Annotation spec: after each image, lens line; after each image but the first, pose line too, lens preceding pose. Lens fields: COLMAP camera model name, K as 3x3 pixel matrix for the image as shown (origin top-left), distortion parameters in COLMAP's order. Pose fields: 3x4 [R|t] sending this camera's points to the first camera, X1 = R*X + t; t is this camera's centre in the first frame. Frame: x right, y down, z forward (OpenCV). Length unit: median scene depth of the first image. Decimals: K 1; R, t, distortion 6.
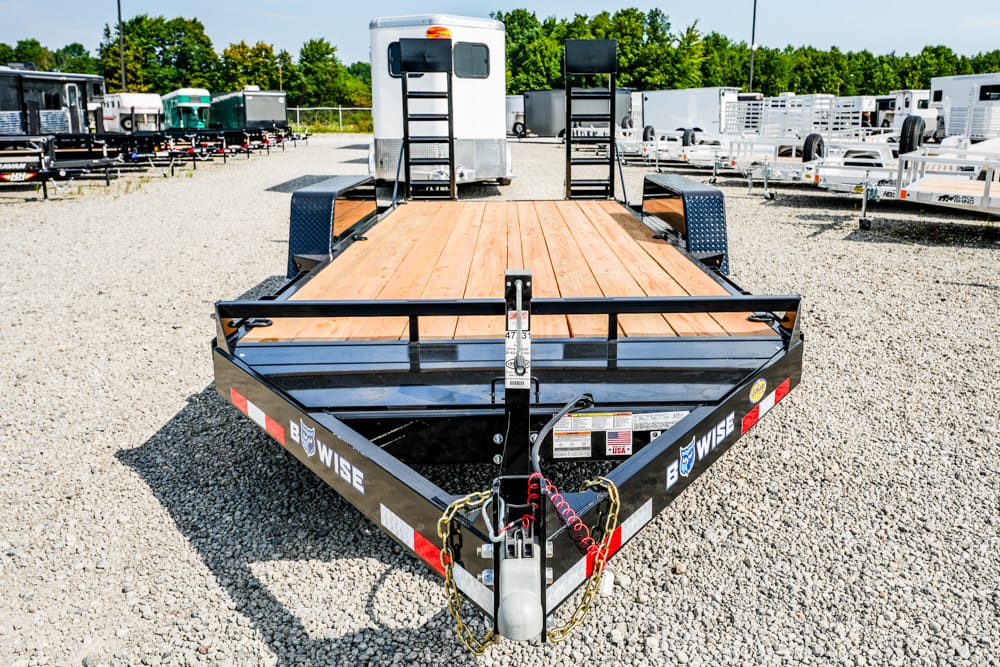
lens RADIAL K [[832.5, 0, 579.4], [0, 832.5, 265.2], [0, 0, 1]] dist [0.037968, 0.004292]
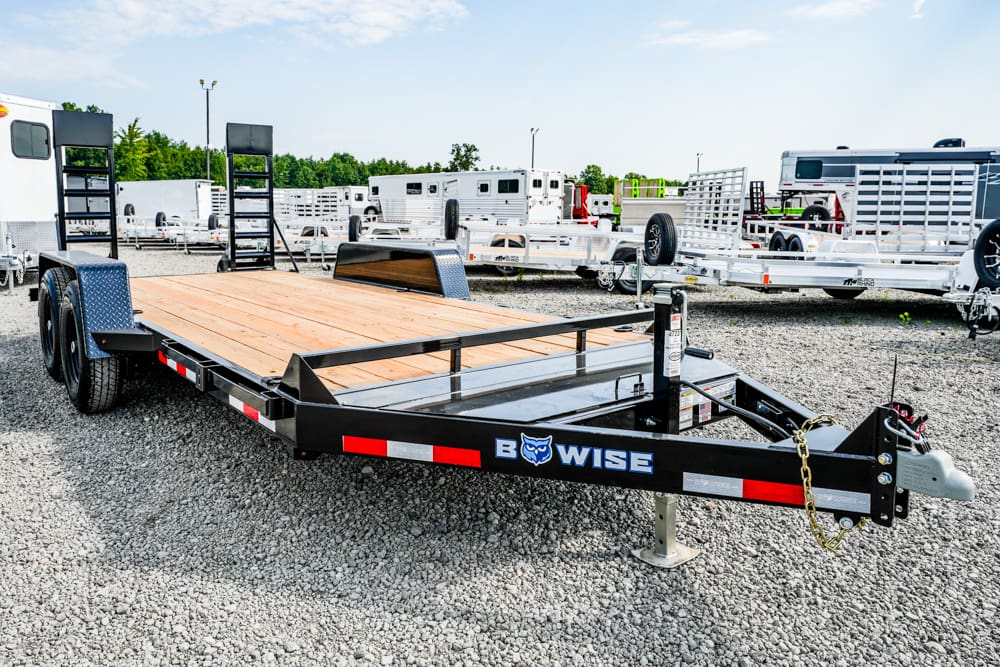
lens RADIAL K [[716.9, 0, 494.6], [0, 716.9, 281.2], [0, 0, 1]] dist [0.019882, 0.003141]
pose [[0.831727, -0.060070, 0.551926, -0.166543], [0.100956, 0.993919, -0.043962, 0.004753], [-0.545929, 0.092285, 0.832734, 0.043244]]
